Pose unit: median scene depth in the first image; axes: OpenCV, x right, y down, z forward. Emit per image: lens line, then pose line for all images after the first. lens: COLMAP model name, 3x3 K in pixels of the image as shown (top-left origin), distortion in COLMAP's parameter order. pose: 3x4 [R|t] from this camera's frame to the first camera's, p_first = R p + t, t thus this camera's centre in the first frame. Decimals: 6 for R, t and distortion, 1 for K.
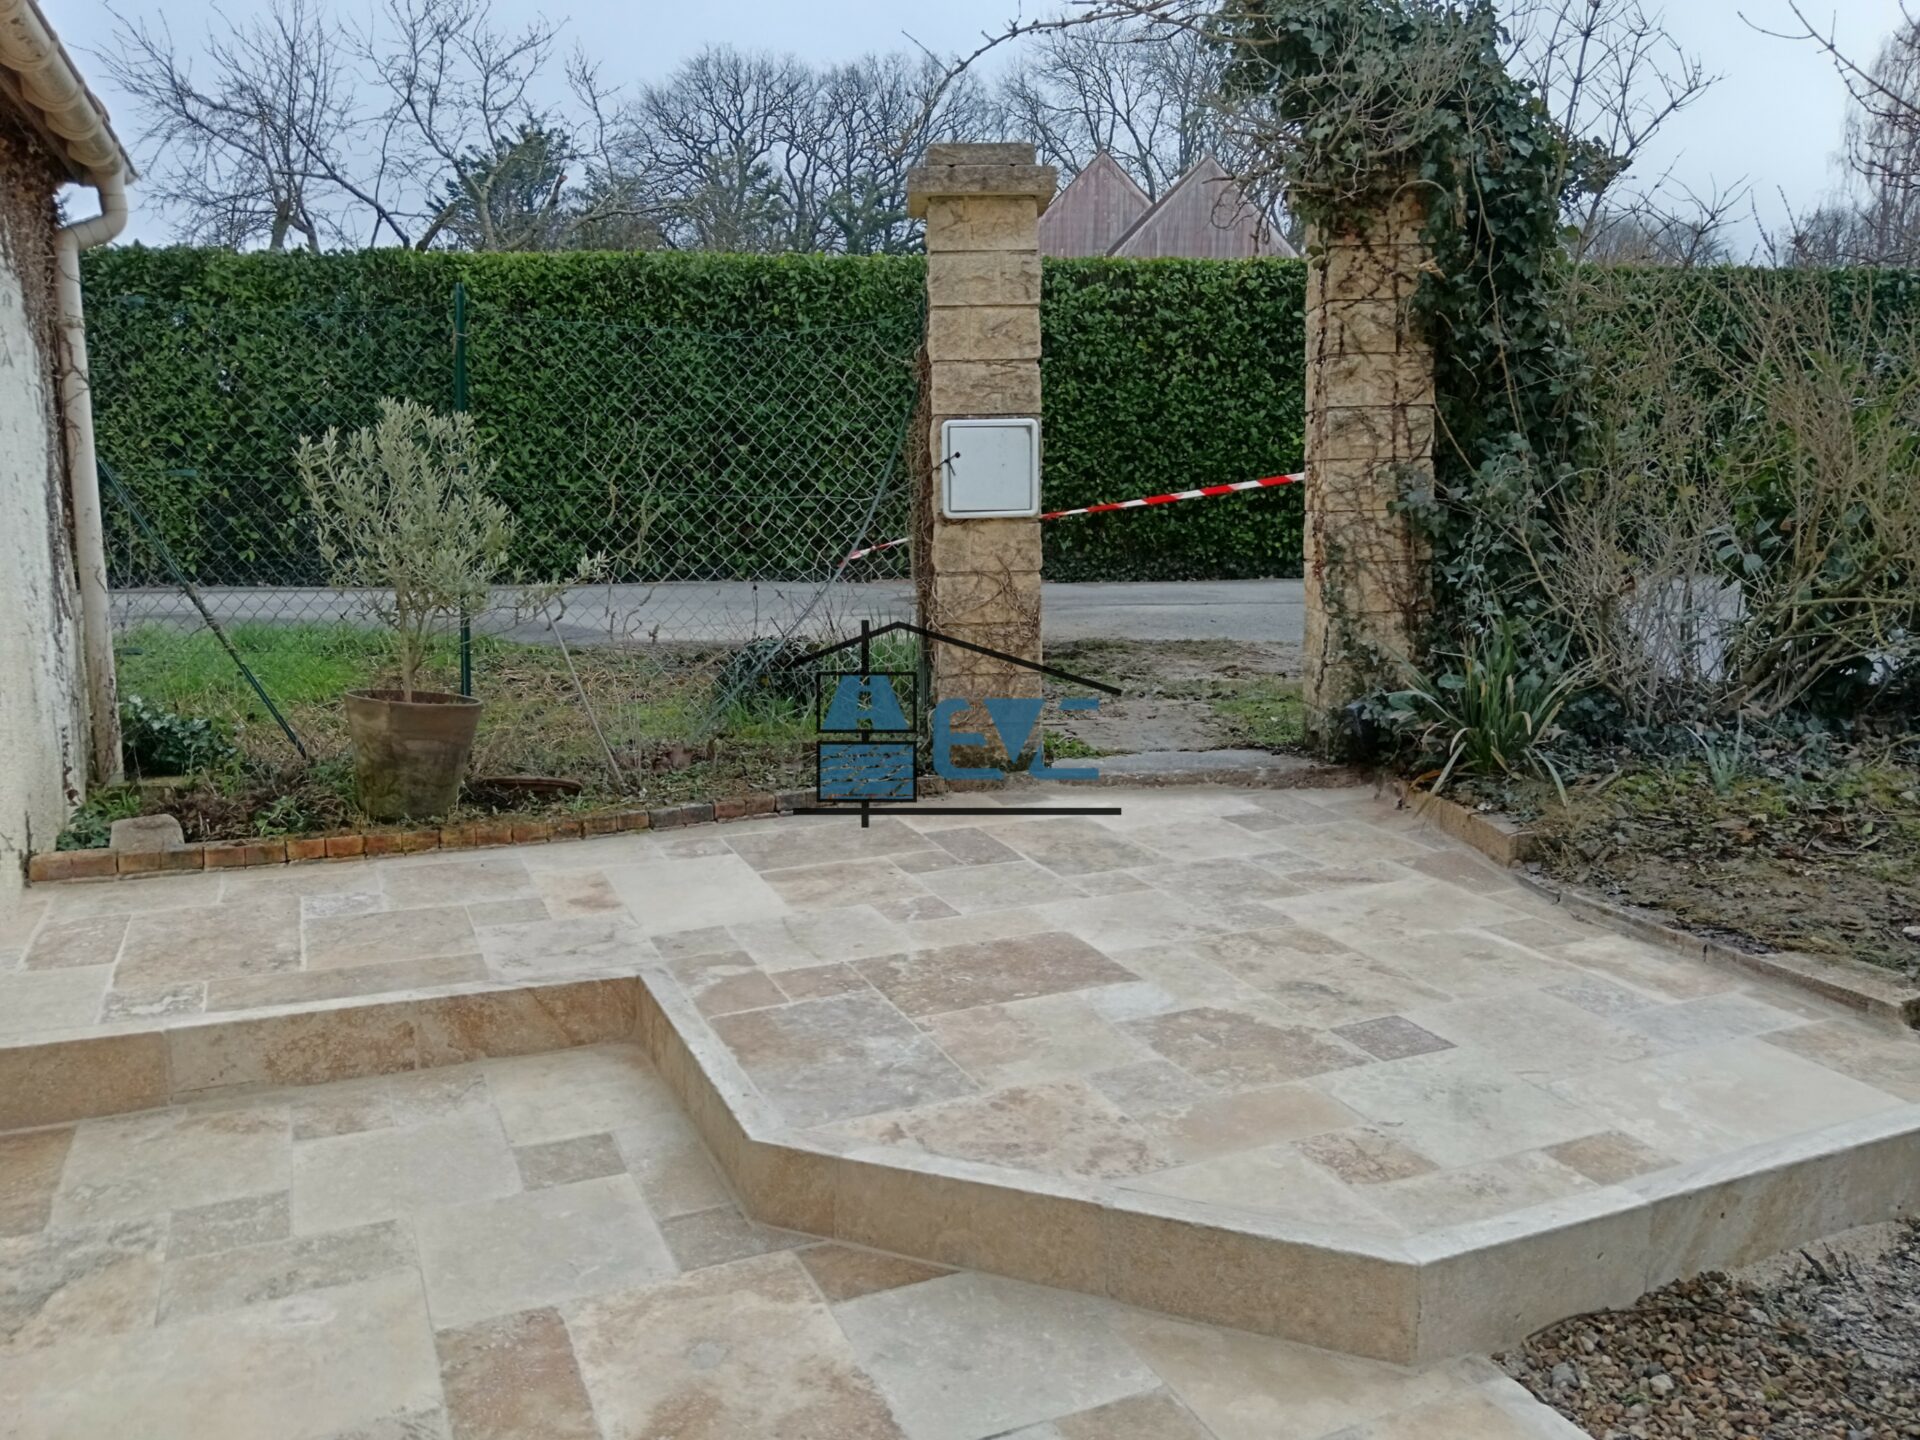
lens RADIAL K [[1481.3, 0, 973.3], [0, 1481.3, 713.2], [0, 0, 1]] dist [-0.015356, -0.001711]
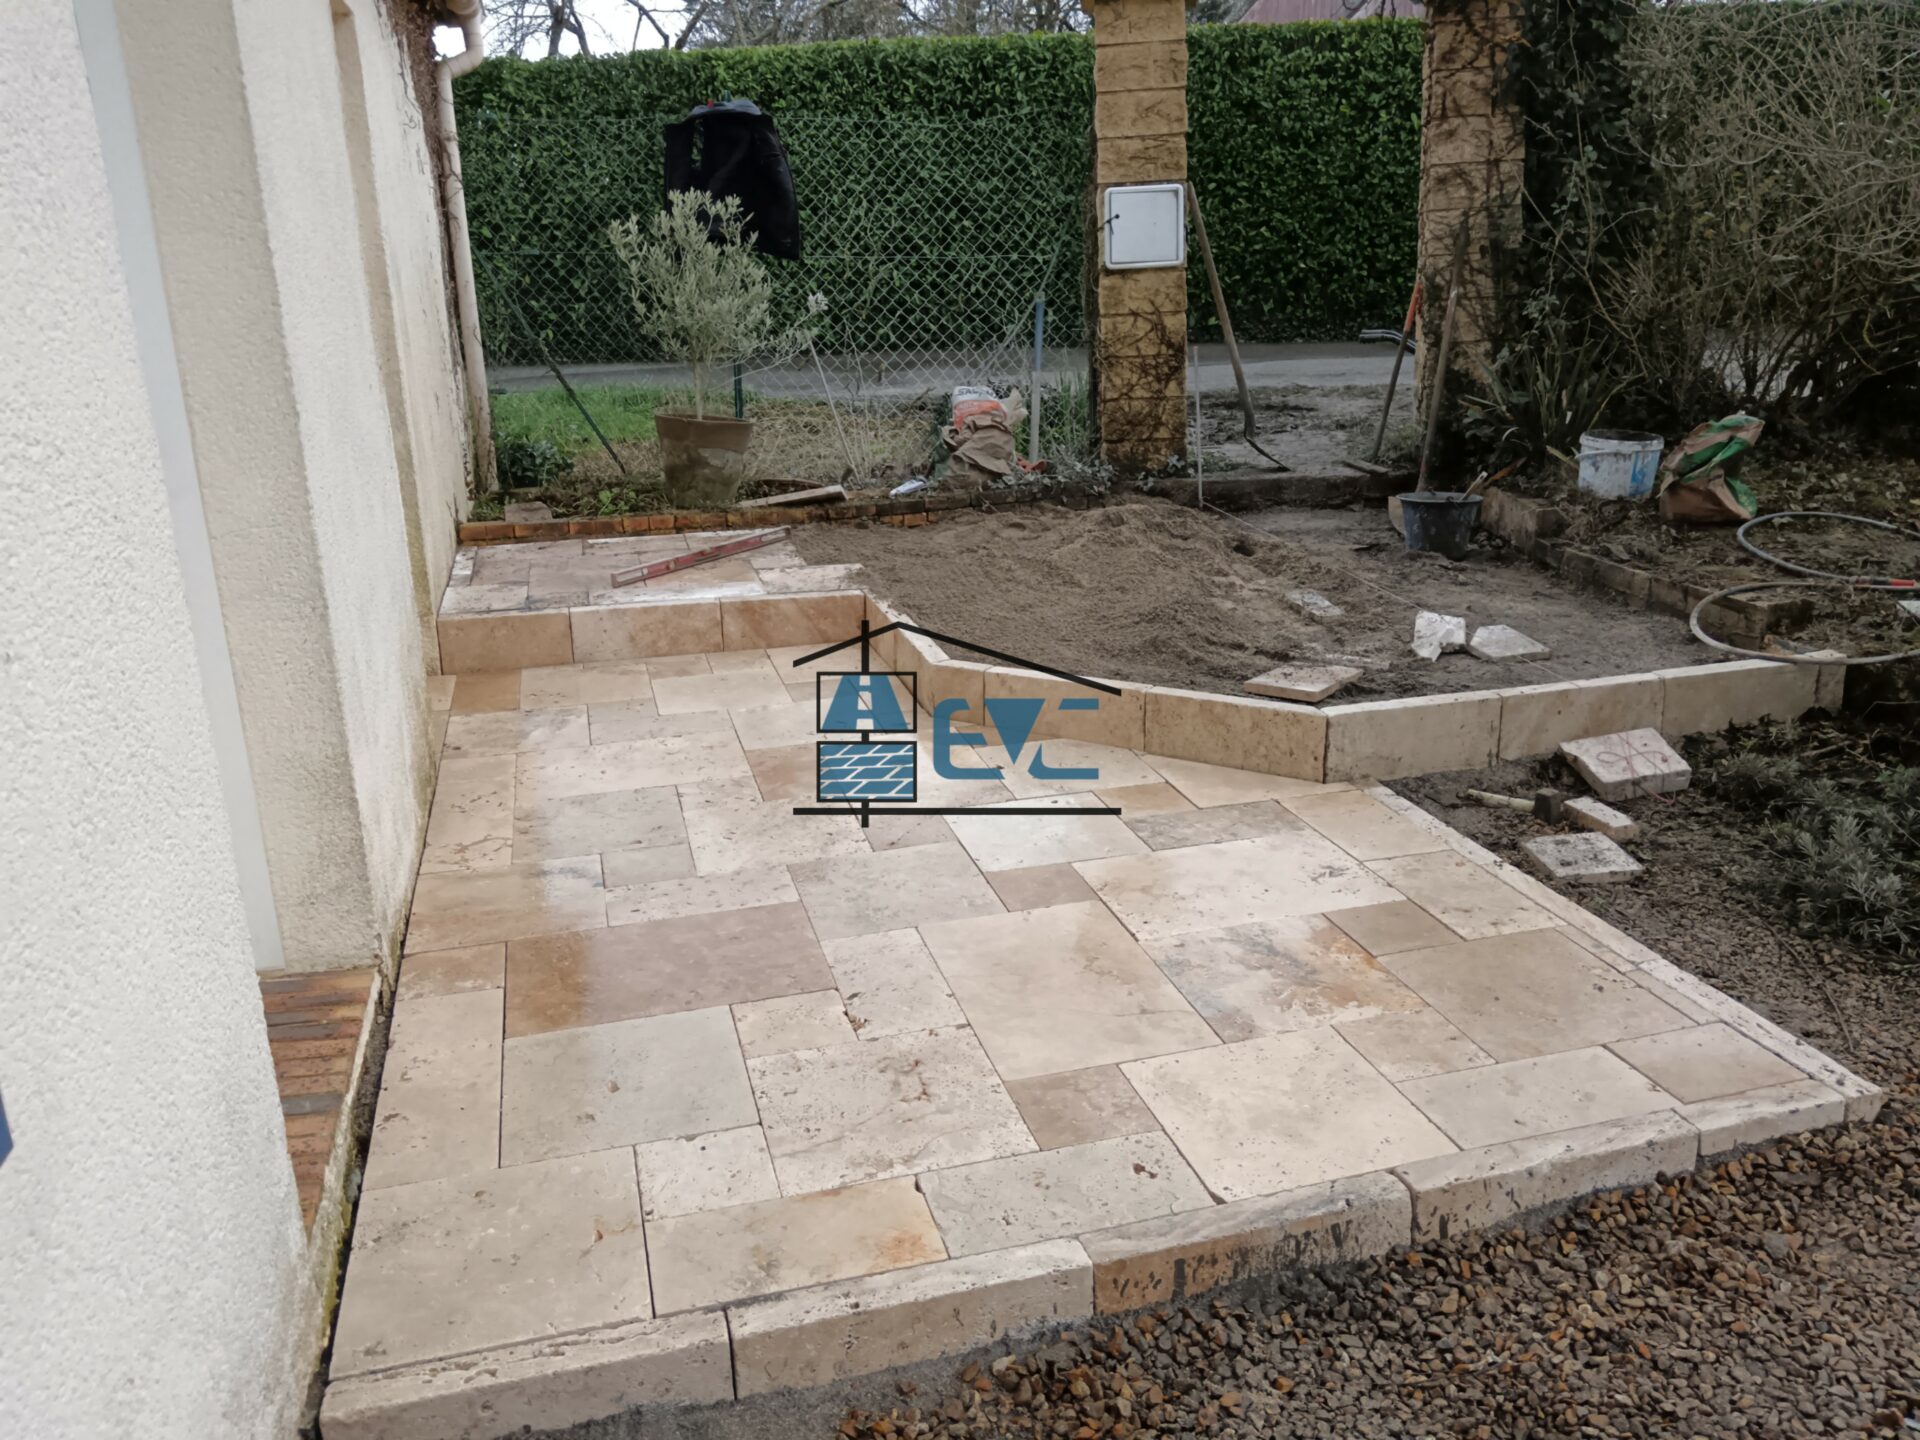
lens RADIAL K [[1481.3, 0, 968.0], [0, 1481.3, 725.2], [0, 0, 1]] dist [-0.015356, -0.001711]
pose [[0.985879, 0.021112, -0.166122, 0.077271], [0.003775, 0.988967, 0.148087, 0.060278], [0.167416, -0.146623, 0.974922, -0.278623]]
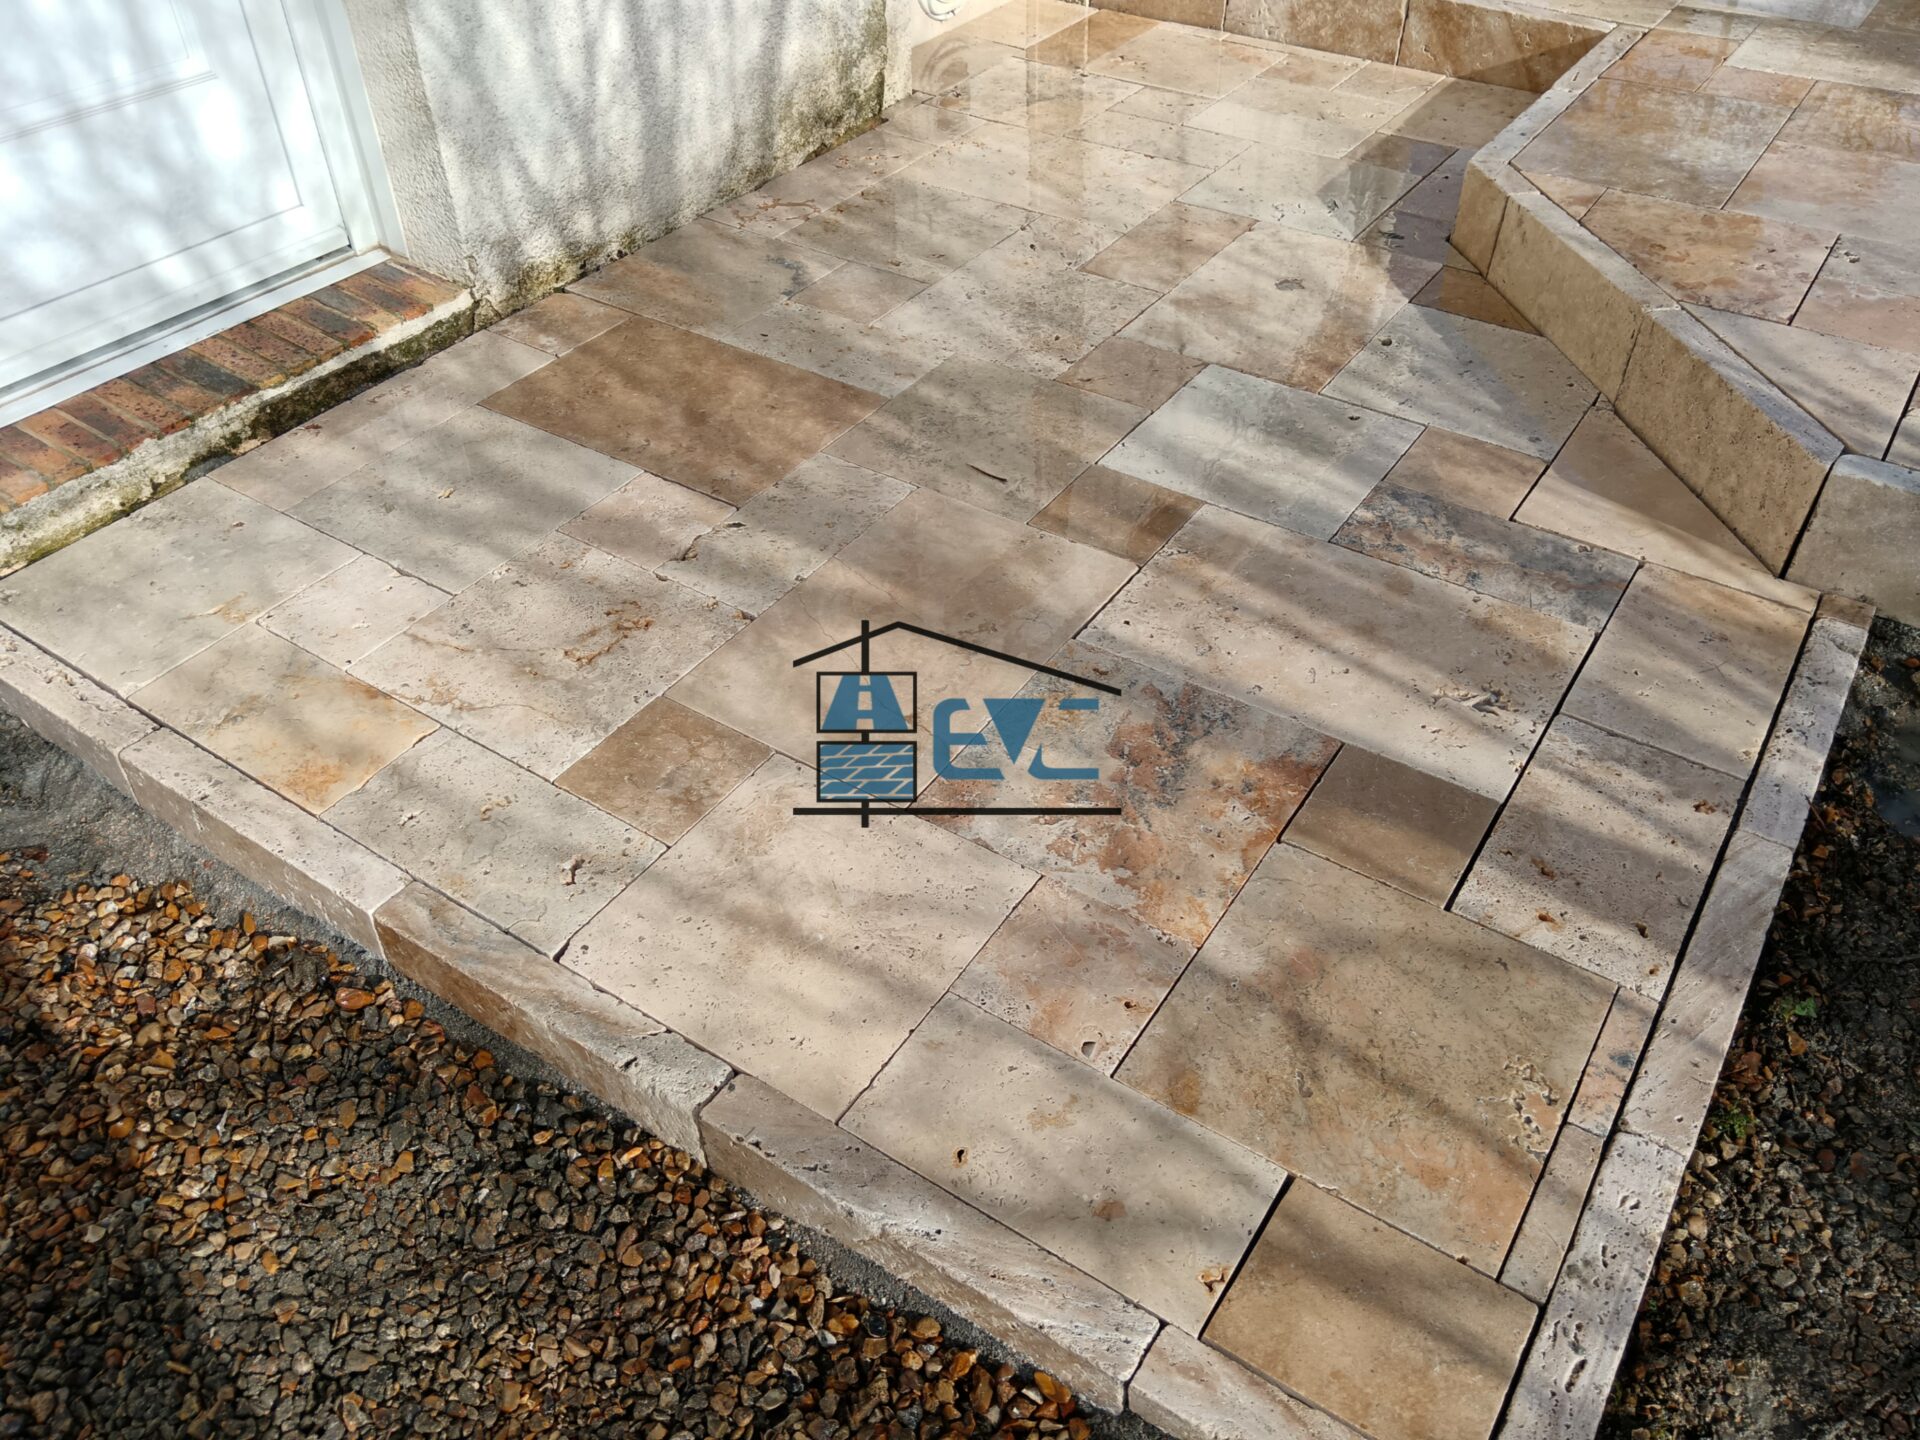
lens RADIAL K [[1481.3, 0, 961.0], [0, 1481.3, 722.9], [0, 0, 1]] dist [-0.015356, -0.001711]
pose [[0.507640, 0.559921, -0.654821, 0.300530], [-0.125241, 0.799916, 0.586898, 0.016112], [0.852418, -0.215923, 0.476194, 0.043017]]
